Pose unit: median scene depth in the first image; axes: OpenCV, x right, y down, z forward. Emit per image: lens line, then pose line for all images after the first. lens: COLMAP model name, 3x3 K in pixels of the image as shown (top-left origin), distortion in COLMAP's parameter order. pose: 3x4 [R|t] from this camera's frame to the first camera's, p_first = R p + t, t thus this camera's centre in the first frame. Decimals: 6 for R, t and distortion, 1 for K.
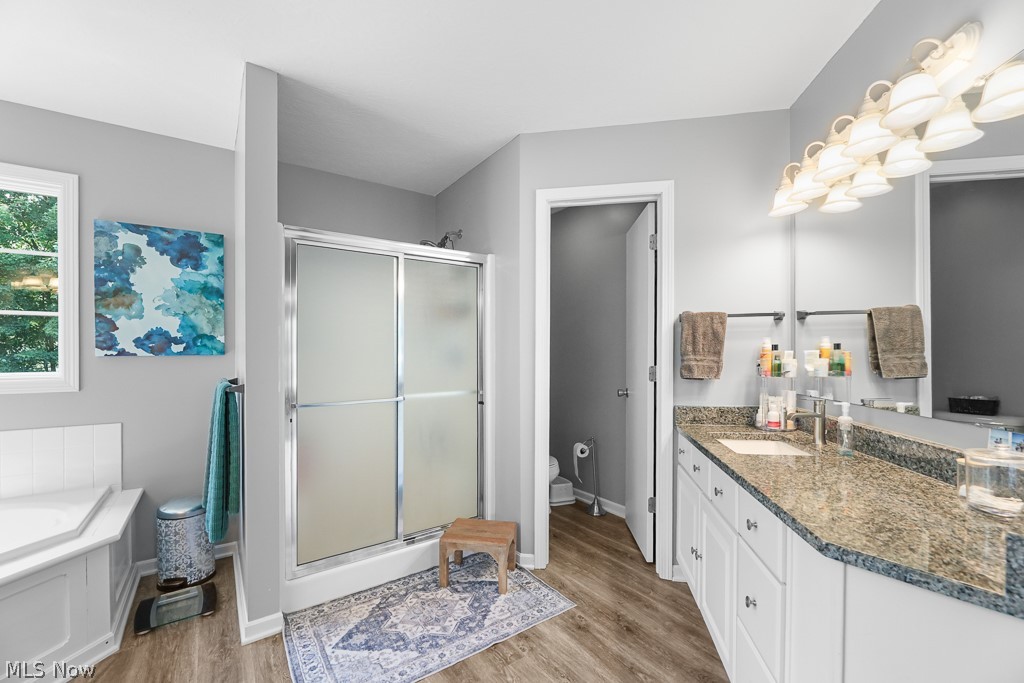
lens RADIAL K [[431.7, 0, 514.6], [0, 431.7, 357.7], [0, 0, 1]] dist [0.001480, -0.000163]
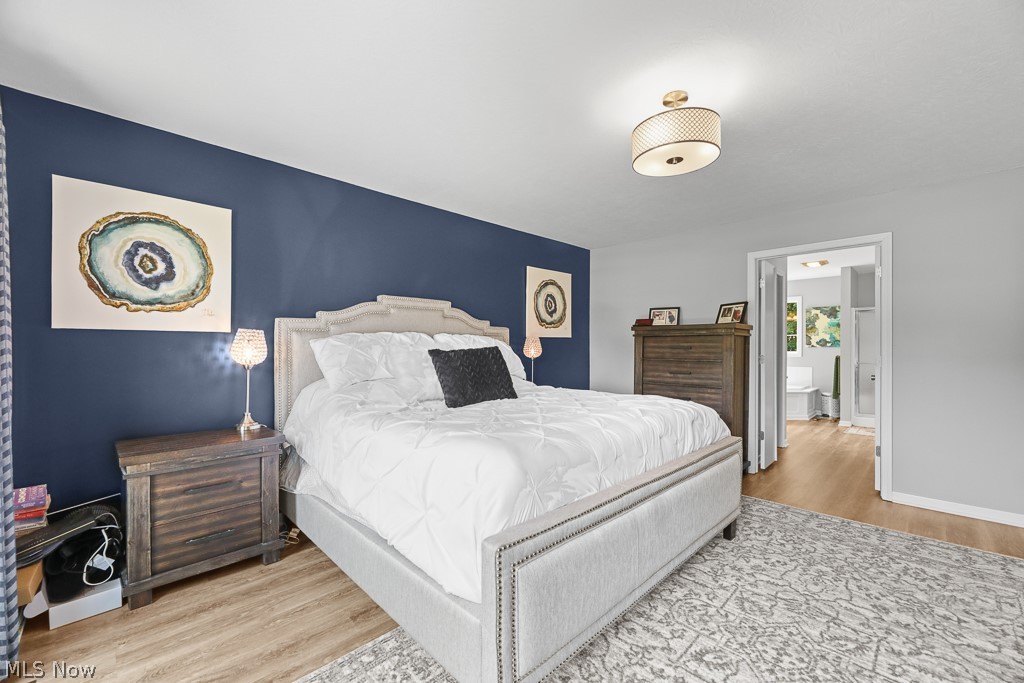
lens RADIAL K [[410.5, 0, 512.0], [0, 410.5, 341.5], [0, 0, 1]] dist [-0.000626, -0.000063]
pose [[0.156110, -0.001834, -0.987738, 1.933816], [-0.008682, 0.999957, -0.003229, -0.017056], [0.987702, 0.009079, 0.156087, -1.860861]]
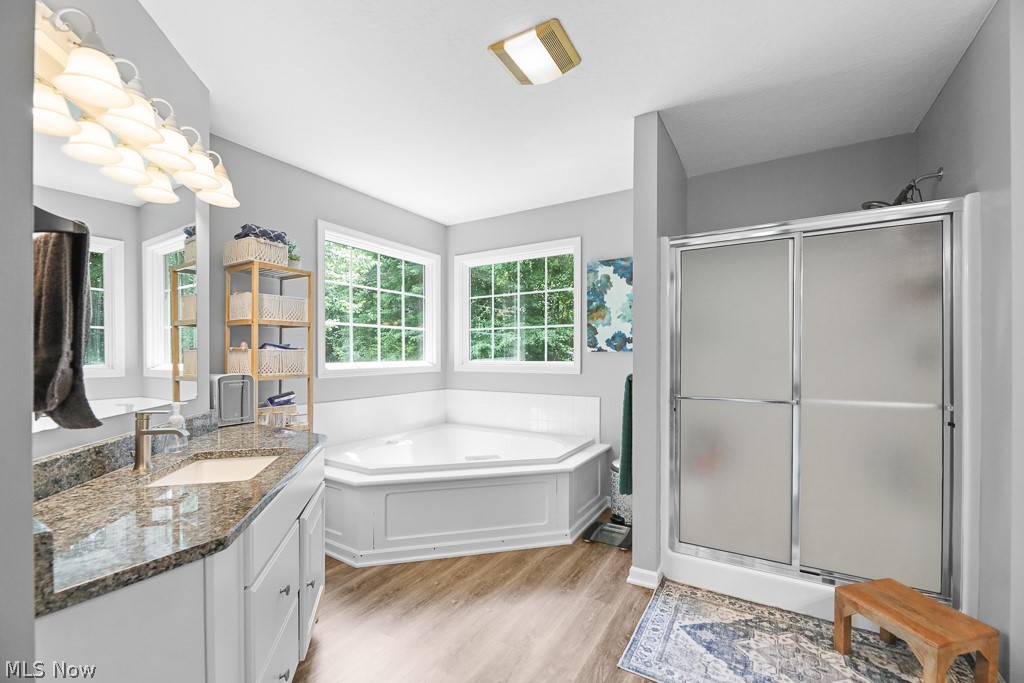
lens RADIAL K [[422.8, 0, 514.9], [0, 422.8, 350.2], [0, 0, 1]] dist [0.002443, 0.000297]
pose [[0.410195, -0.000596, -0.911998, 0.288988], [-0.007348, 0.999965, -0.003959, -0.001705], [0.911968, 0.008325, 0.410176, 0.154017]]
